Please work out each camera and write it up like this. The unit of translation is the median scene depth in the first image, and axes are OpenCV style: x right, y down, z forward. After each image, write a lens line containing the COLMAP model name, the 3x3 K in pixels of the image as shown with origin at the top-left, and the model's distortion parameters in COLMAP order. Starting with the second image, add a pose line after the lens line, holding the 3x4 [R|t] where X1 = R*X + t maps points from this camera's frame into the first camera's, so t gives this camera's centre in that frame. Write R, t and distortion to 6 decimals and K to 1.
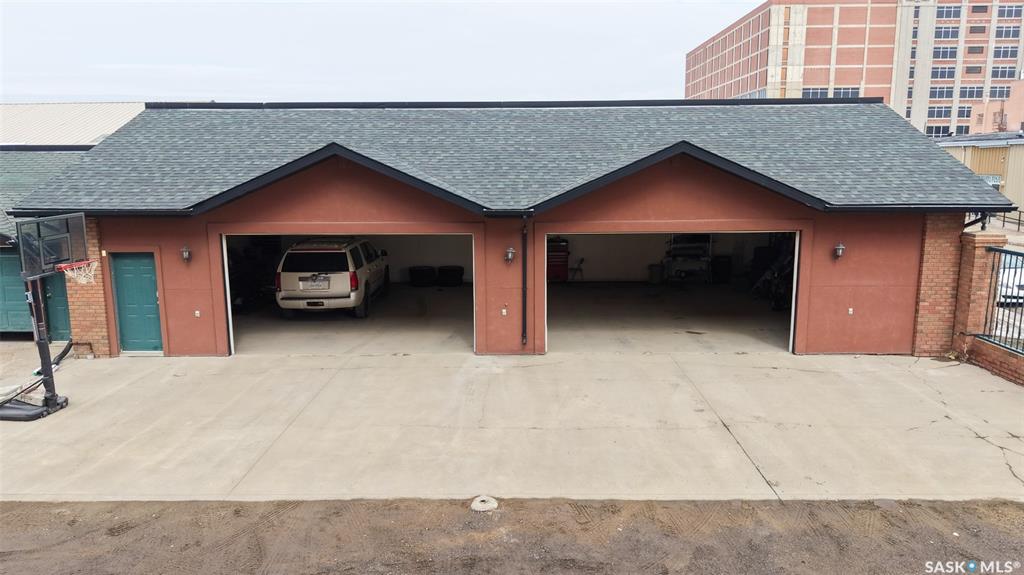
lens RADIAL K [[726.6, 0, 512.0], [0, 726.6, 287.5], [0, 0, 1]] dist [-0.006211, -0.002837]
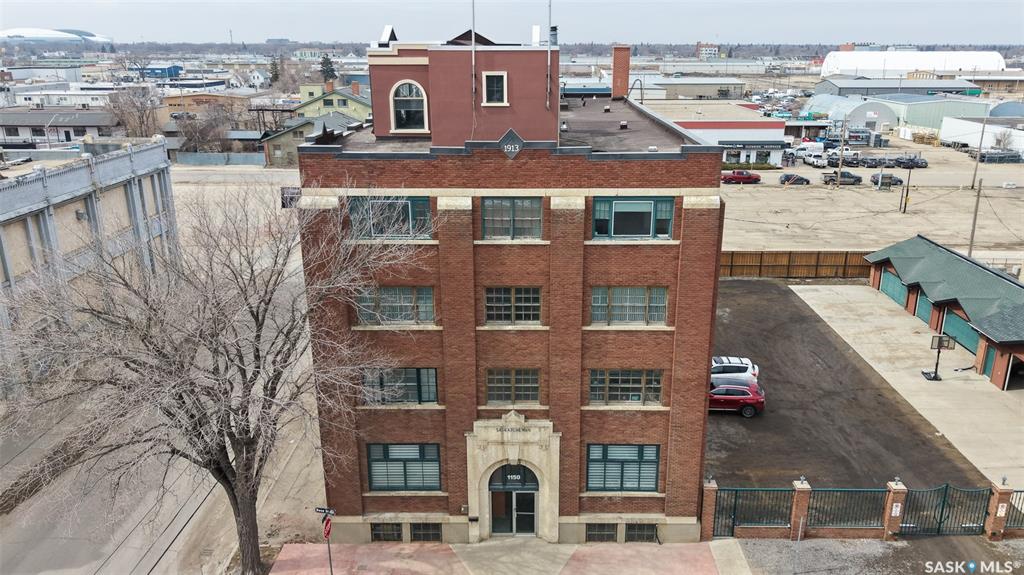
lens RADIAL K [[775.1, 0, 550.0], [0, 775.1, 288.7], [0, 0, 1]] dist [0.037963, -0.002782]
pose [[0.027109, 0.307664, -0.951109, 3.134675], [-0.174515, 0.938304, 0.298548, -1.174385], [0.984281, 0.157889, 0.079129, -1.442304]]
